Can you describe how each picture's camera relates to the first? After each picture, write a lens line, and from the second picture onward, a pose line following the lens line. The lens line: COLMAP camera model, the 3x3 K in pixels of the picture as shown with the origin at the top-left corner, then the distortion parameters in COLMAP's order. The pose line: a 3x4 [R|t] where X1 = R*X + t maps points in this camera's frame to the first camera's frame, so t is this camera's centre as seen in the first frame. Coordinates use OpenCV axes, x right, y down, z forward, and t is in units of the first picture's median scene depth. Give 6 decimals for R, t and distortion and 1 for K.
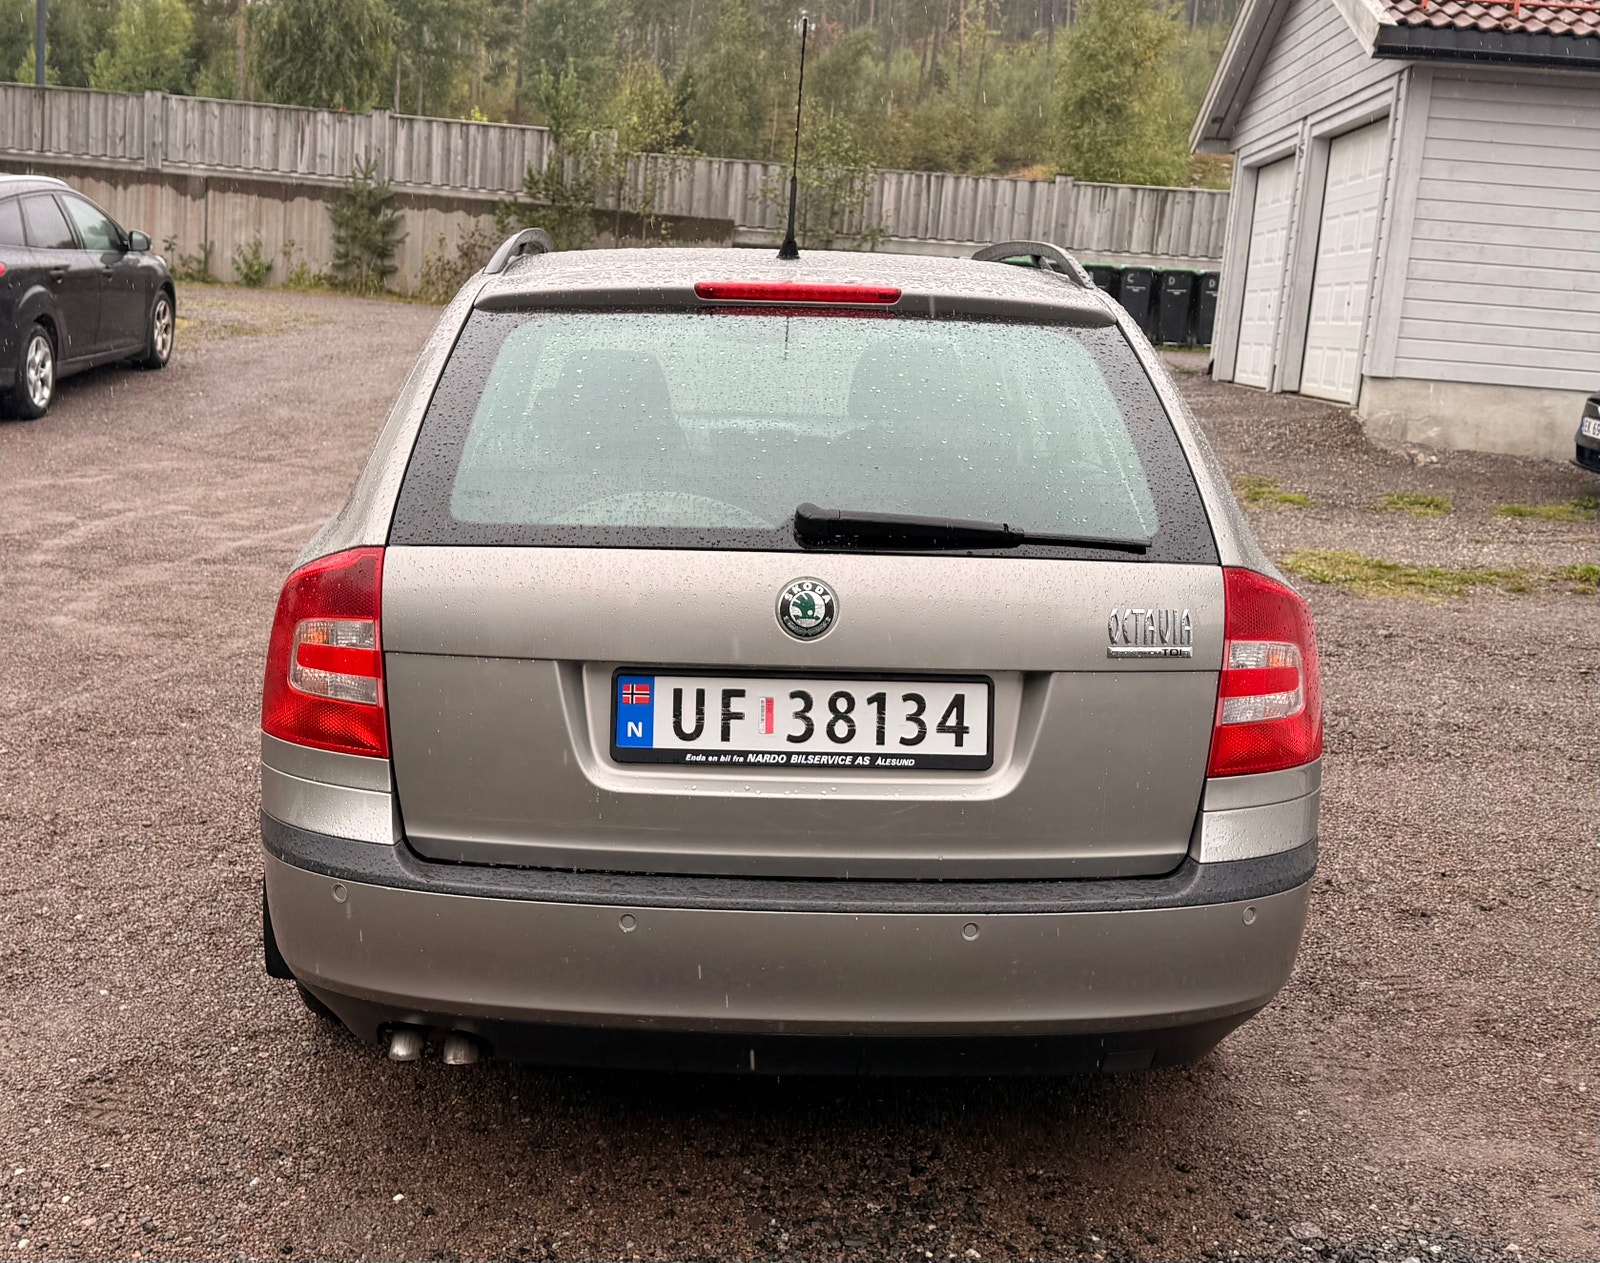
lens RADIAL K [[1984.3, 0, 800.0], [0, 1984.3, 631.5], [0, 0, 1]] dist [0.055105, 0.035439]
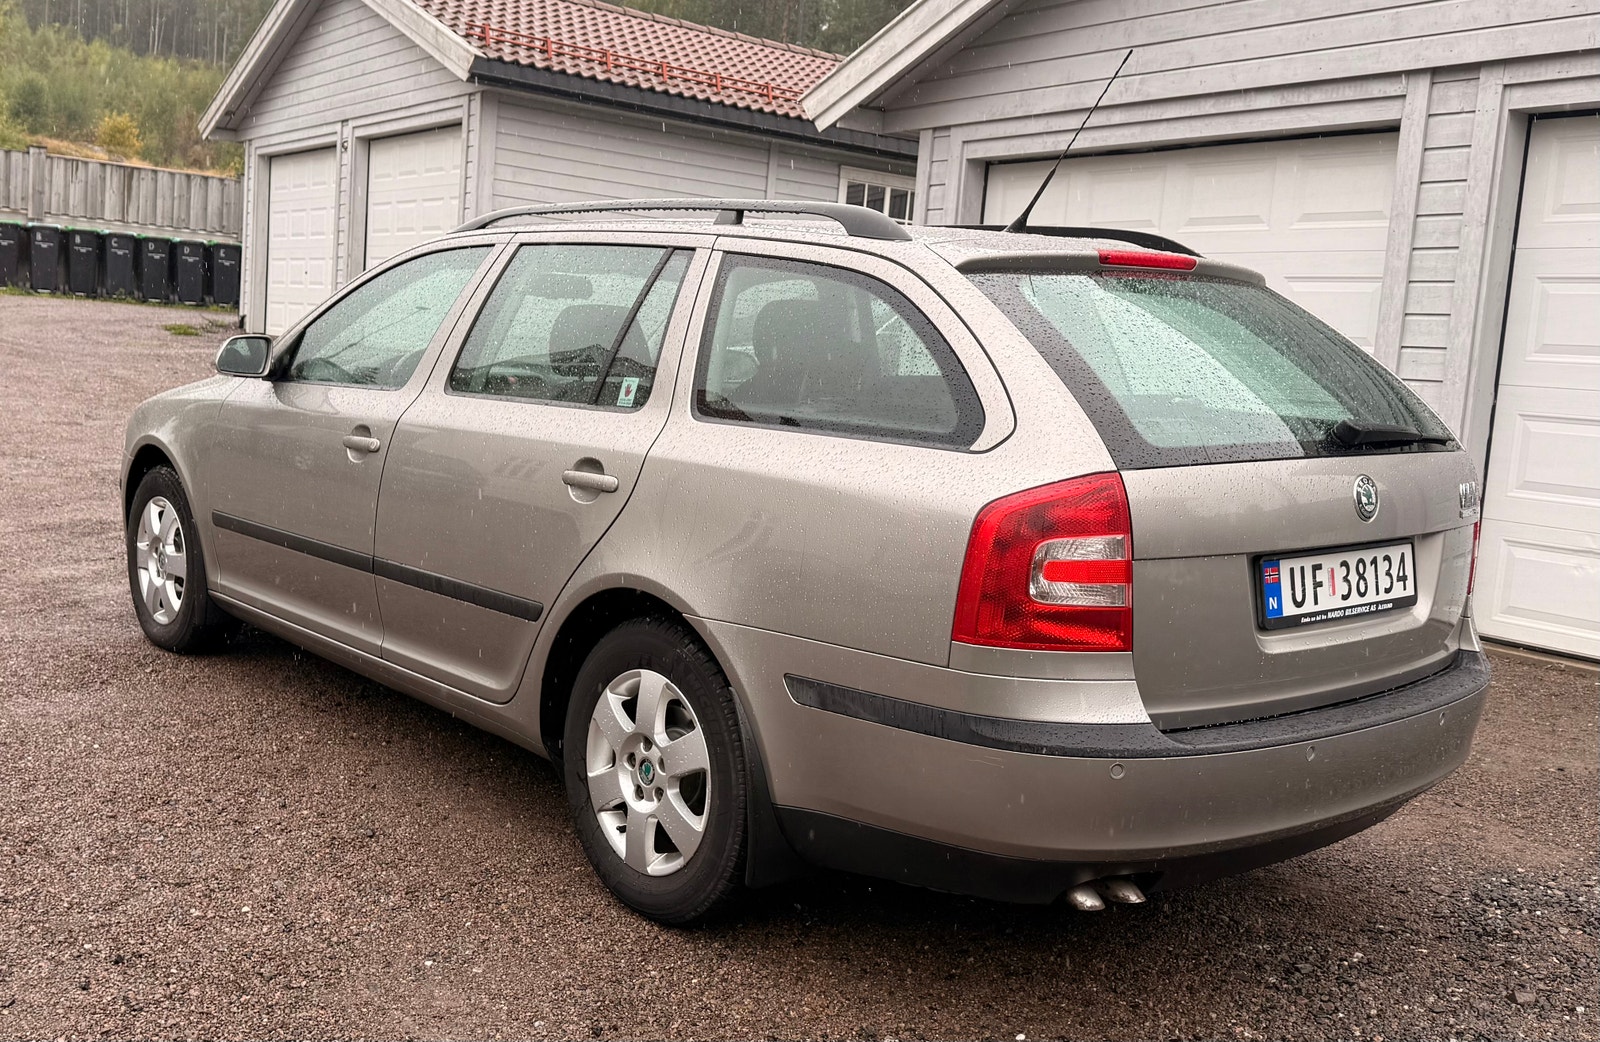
lens RADIAL K [[1592.5, 0, 702.7], [0, 1592.5, 521.7], [0, 0, 1]] dist [0.209496, -0.388095]
pose [[0.780913, -0.078596, 0.619676, -0.130806], [0.084478, 0.996227, 0.019897, -0.007010], [-0.618901, 0.036811, 0.784606, 0.053182]]
